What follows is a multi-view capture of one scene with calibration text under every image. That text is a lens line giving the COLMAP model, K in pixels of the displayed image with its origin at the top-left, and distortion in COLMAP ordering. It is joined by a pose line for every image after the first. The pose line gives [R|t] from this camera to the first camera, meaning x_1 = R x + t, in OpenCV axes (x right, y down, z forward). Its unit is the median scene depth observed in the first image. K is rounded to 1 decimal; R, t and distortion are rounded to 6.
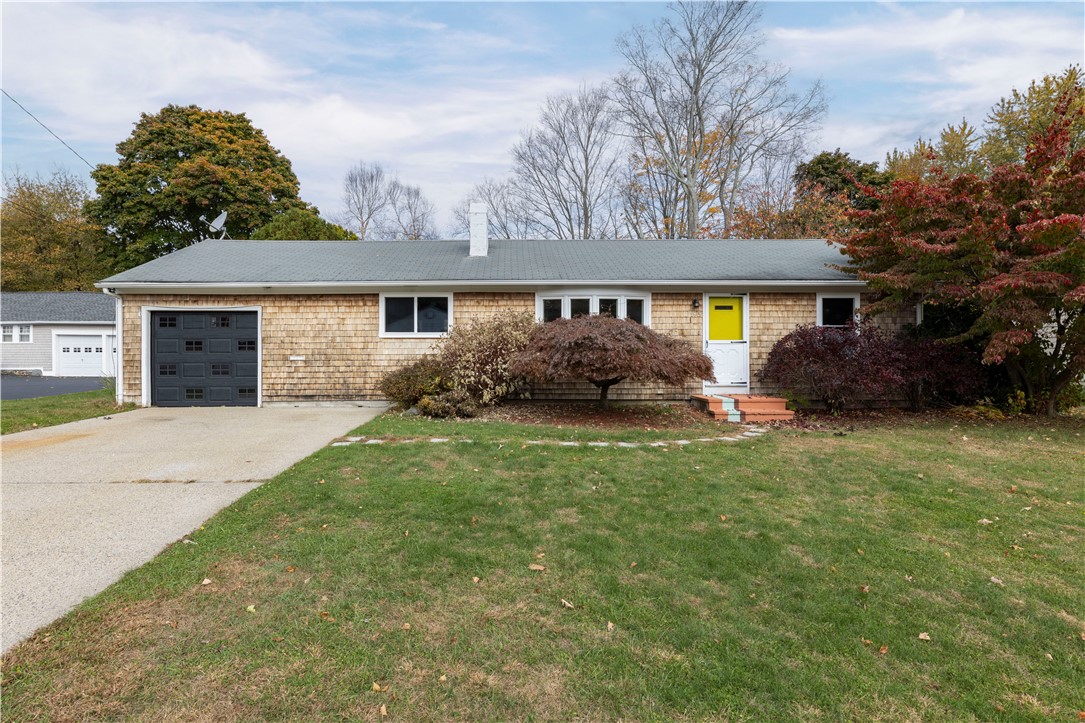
lens RADIAL K [[575.2, 0, 542.3], [0, 575.2, 357.0], [0, 0, 1]] dist [-0.004769, 0.001086]
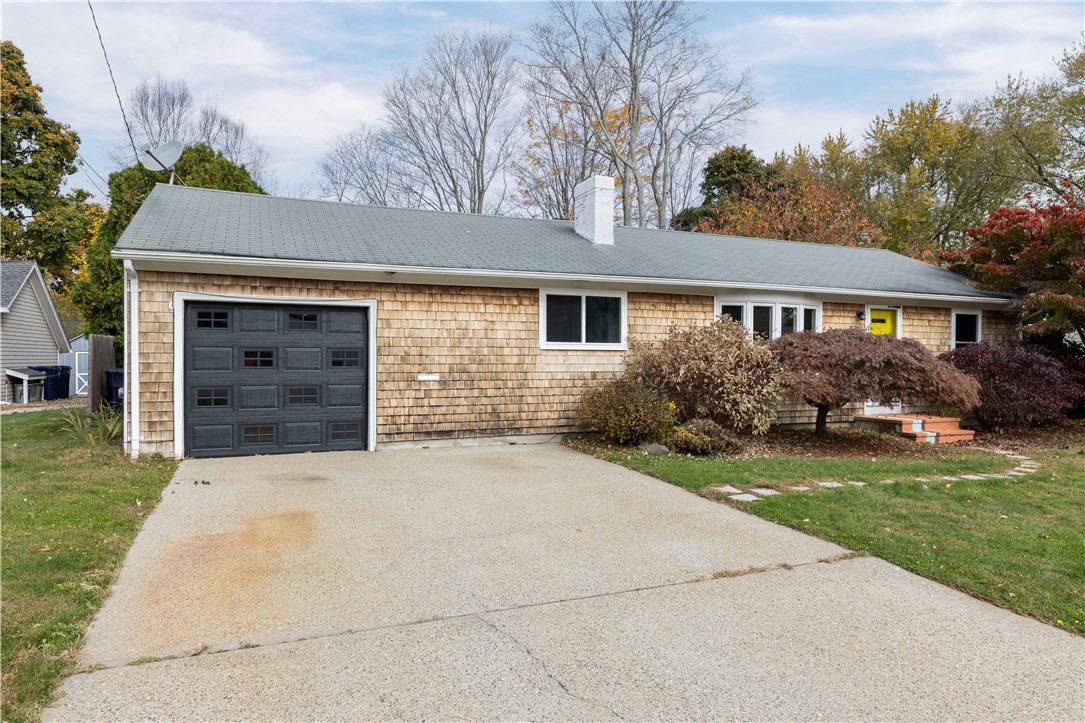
lens RADIAL K [[705.1, 0, 542.2], [0, 705.1, 365.9], [0, 0, 1]] dist [0.003927, 0.000034]
pose [[0.918395, 0.001679, 0.395662, -0.635966], [-0.004888, 0.999963, 0.007104, -0.018585], [-0.395636, -0.008458, 0.918369, 0.169785]]
